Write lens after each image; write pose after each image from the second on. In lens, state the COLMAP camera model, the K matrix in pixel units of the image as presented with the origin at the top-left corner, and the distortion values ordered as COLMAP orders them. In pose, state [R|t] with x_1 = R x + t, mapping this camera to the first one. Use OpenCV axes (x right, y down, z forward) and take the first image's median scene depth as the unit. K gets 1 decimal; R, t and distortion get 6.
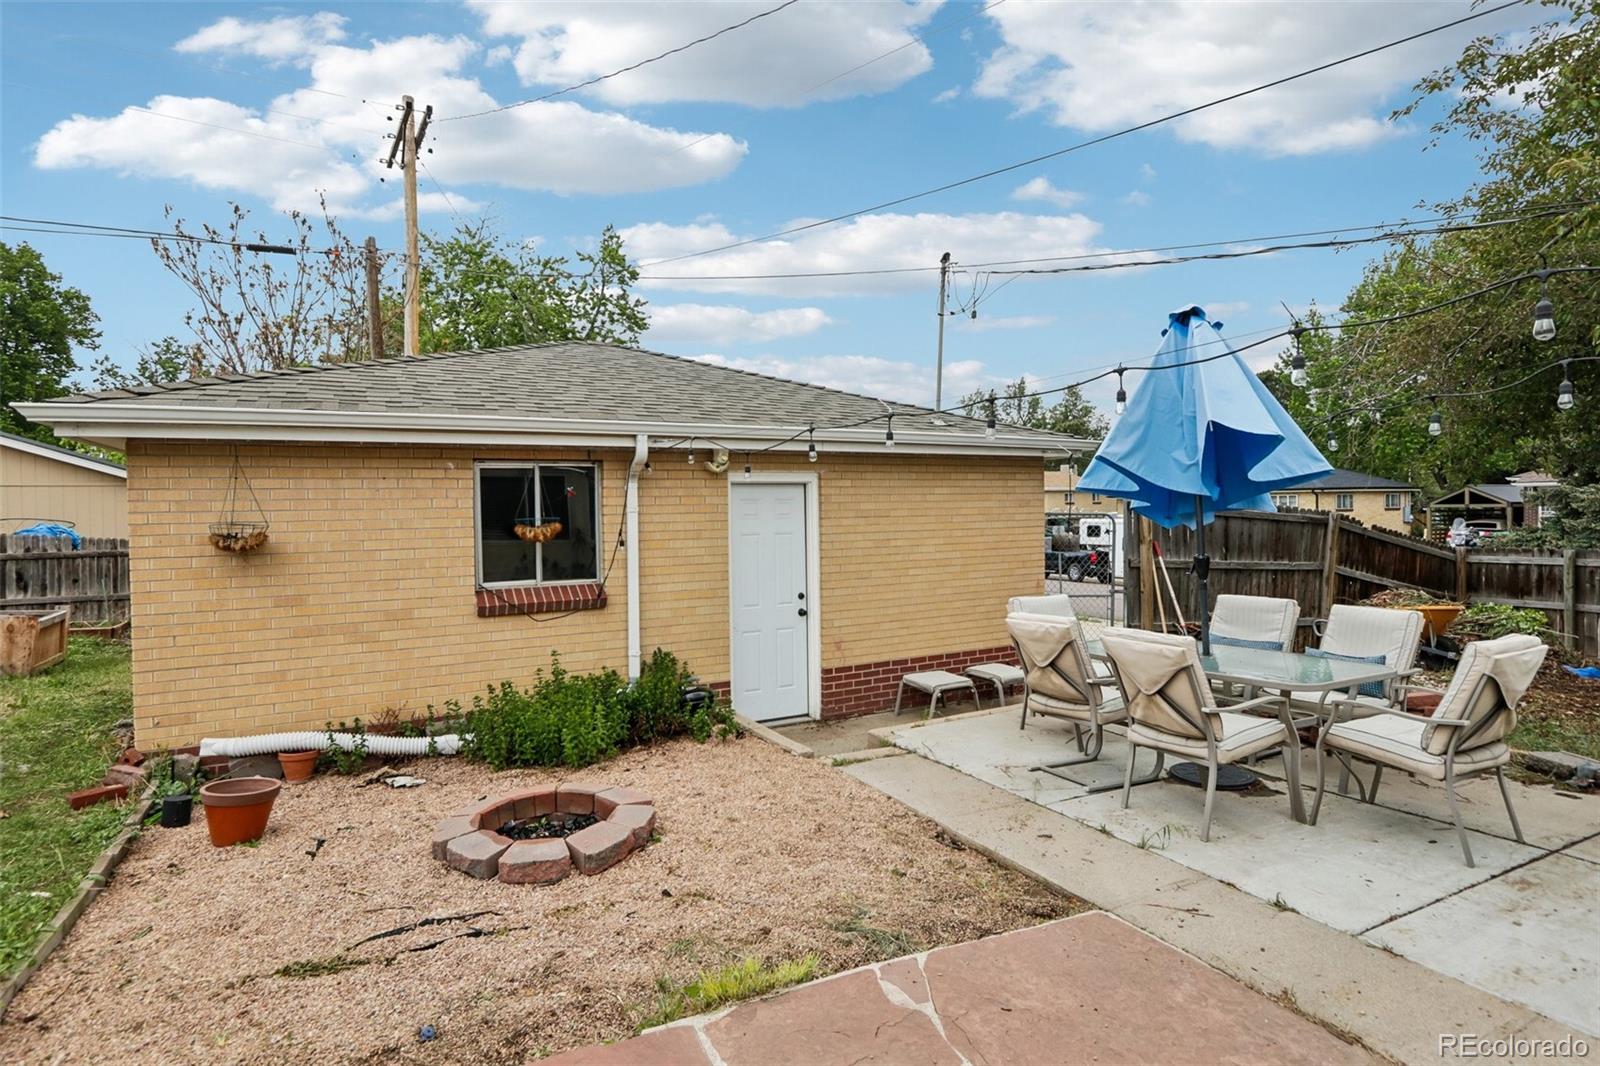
lens RADIAL K [[810.0, 0, 740.0], [0, 810.0, 506.2], [0, 0, 1]] dist [-0.010226, 0.000062]
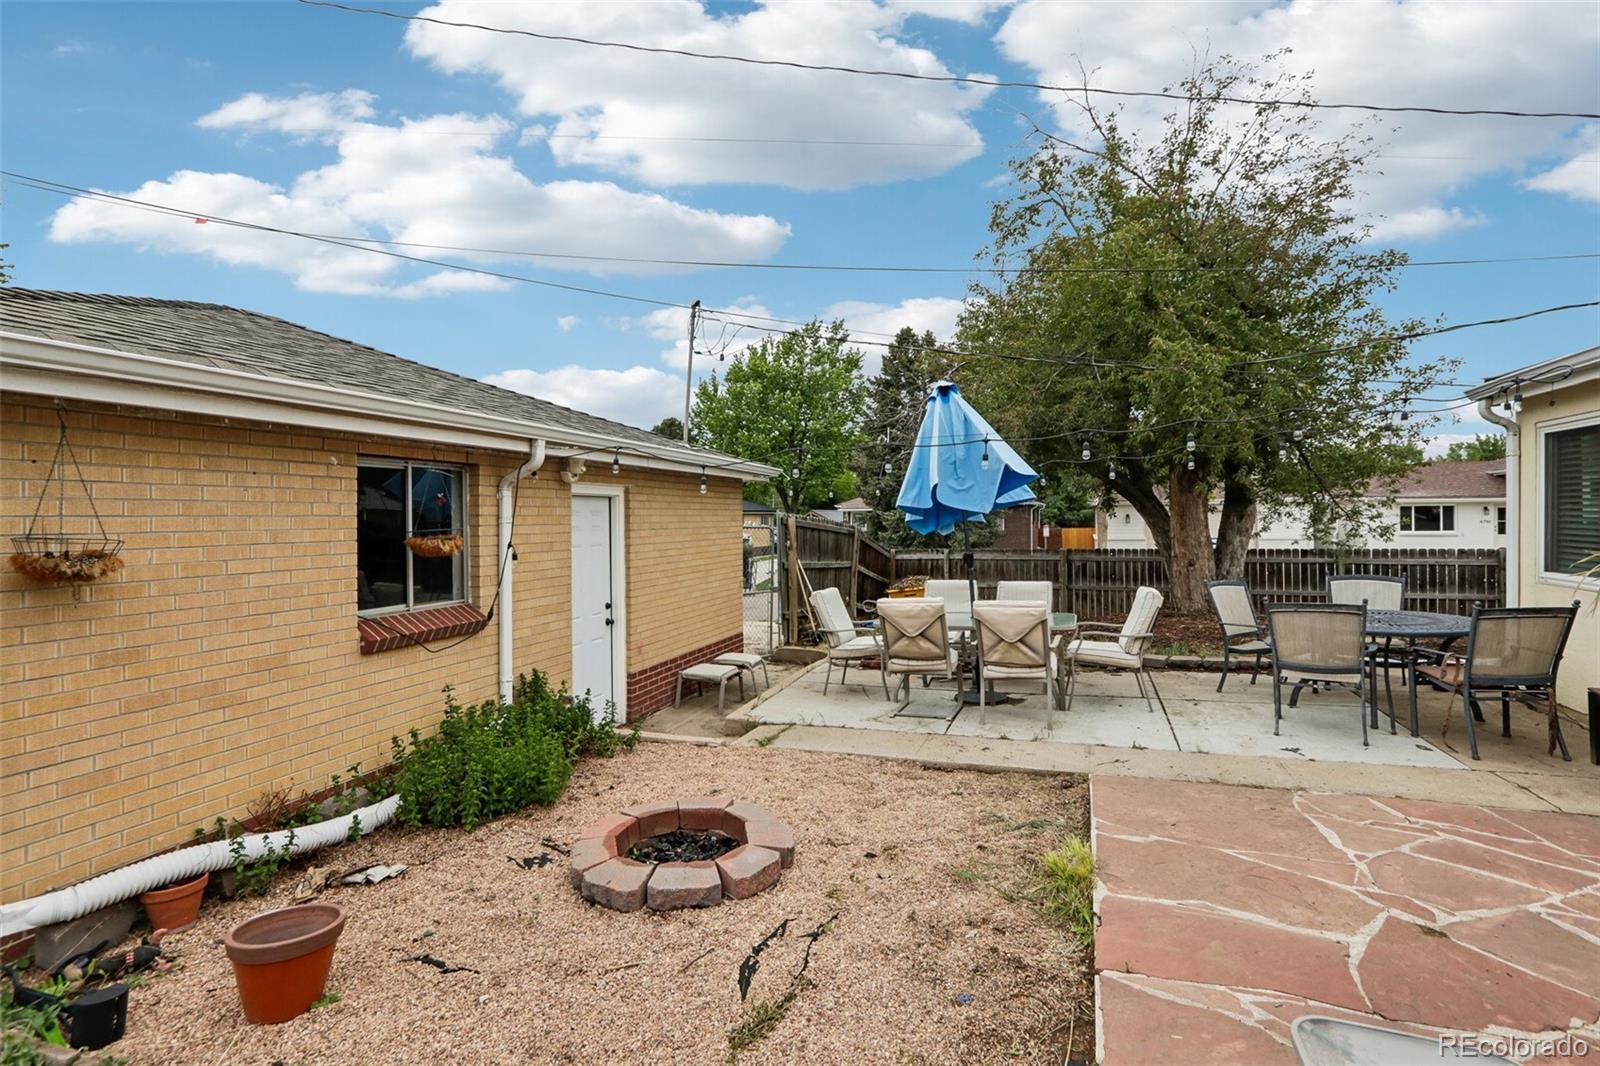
lens RADIAL K [[764.0, 0, 786.2], [0, 764.0, 507.8], [0, 0, 1]] dist [-0.015654, 0.003368]
pose [[0.718944, 0.017692, 0.694843, -0.569003], [-0.002641, 0.999738, -0.022722, 0.010314], [-0.695063, 0.014501, 0.718803, 0.189016]]
